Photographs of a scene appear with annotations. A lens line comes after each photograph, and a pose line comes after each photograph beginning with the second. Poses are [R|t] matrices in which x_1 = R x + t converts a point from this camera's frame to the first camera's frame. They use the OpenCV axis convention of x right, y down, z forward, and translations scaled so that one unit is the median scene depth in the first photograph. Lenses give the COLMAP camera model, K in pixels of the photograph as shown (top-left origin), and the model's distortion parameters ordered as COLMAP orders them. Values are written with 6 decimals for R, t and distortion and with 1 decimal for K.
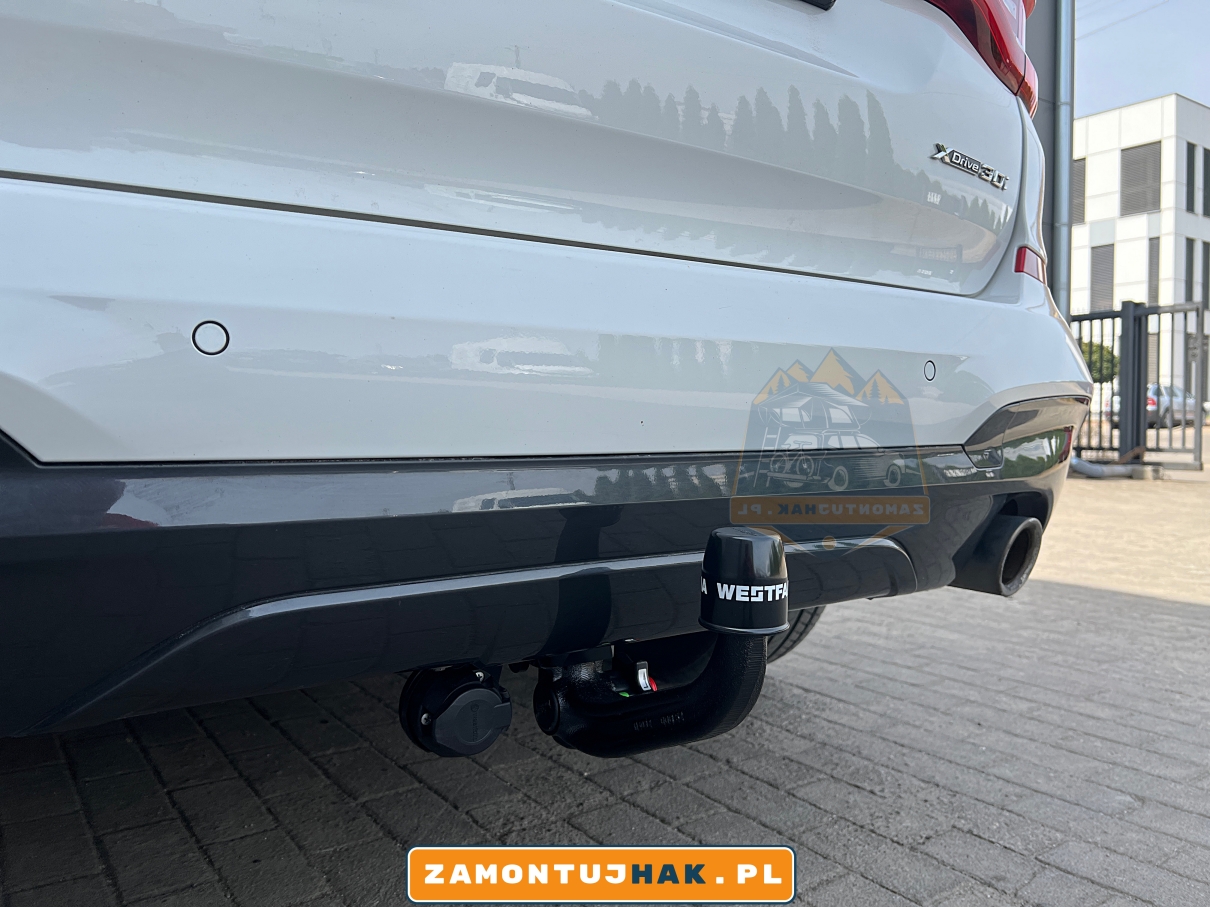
lens RADIAL K [[917.4, 0, 601.8], [0, 917.4, 451.7], [0, 0, 1]] dist [0.033440, -0.037587]
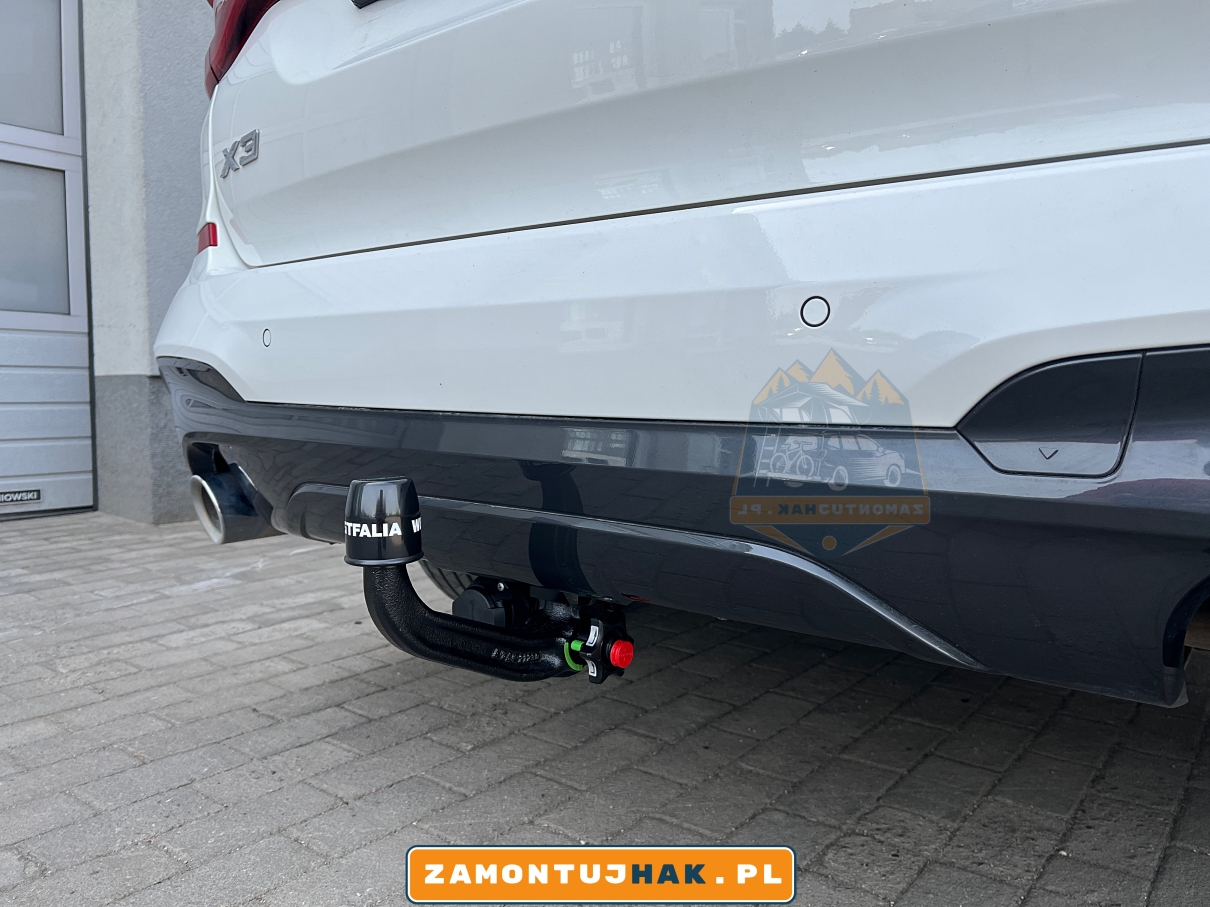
lens RADIAL K [[917.4, 0, 598.6], [0, 917.4, 453.2], [0, 0, 1]] dist [0.033440, -0.037587]
pose [[0.293884, 0.071080, -0.953195, 0.616062], [-0.041686, 0.997235, 0.061512, -0.012255], [0.954932, 0.021657, 0.296034, 0.425285]]
